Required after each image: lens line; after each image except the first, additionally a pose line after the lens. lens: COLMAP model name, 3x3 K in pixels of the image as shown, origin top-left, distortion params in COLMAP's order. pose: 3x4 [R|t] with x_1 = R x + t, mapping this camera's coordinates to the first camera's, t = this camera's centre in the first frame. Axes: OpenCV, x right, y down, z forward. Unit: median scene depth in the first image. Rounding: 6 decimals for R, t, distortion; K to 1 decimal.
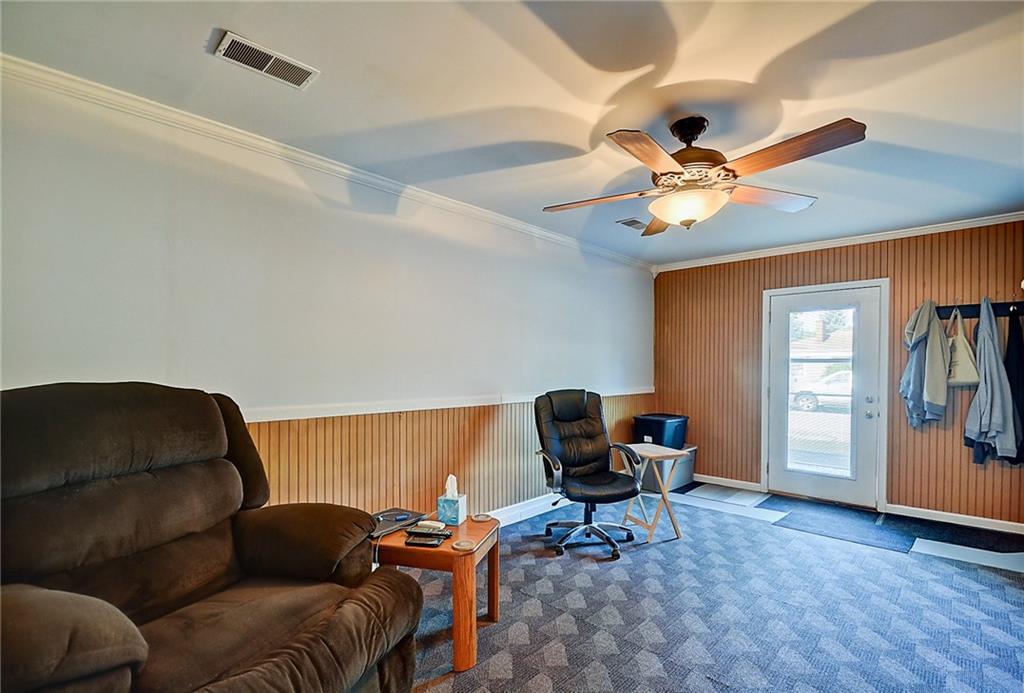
lens RADIAL K [[467.0, 0, 517.1], [0, 467.0, 373.9], [0, 0, 1]] dist [-0.001825, -0.000570]
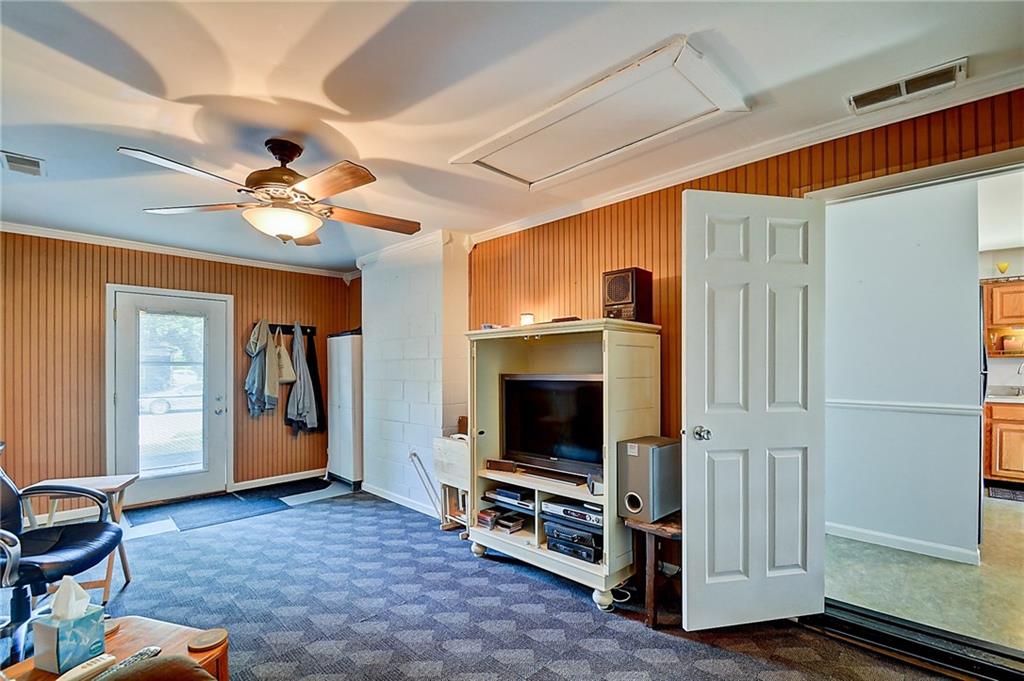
lens RADIAL K [[458.8, 0, 512.0], [0, 458.8, 366.8], [0, 0, 1]] dist [0.011219, -0.014324]
pose [[0.025582, -0.004064, 0.999664, -0.411538], [0.017136, 0.999847, 0.003626, -0.014867], [-0.999526, 0.017037, 0.025648, 0.282639]]
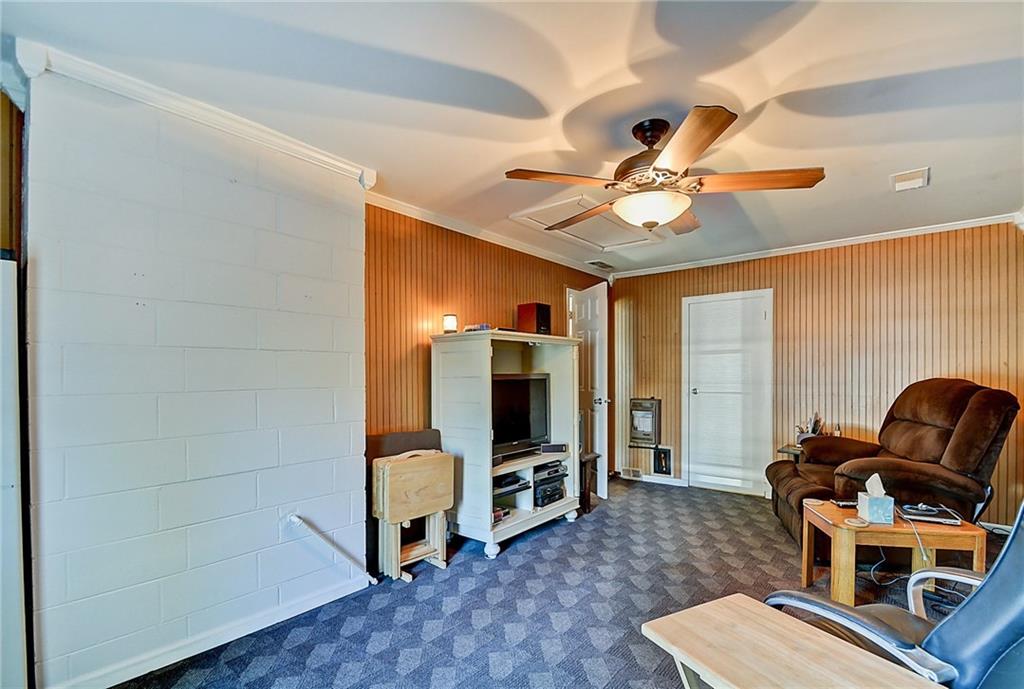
lens RADIAL K [[464.9, 0, 516.1], [0, 464.9, 371.3], [0, 0, 1]] dist [0.001503, 0.000439]
pose [[-0.998437, -0.004647, -0.055691, 0.434864], [-0.005024, 0.999965, 0.006632, -0.010163], [0.055658, 0.006901, -0.998426, 1.216265]]
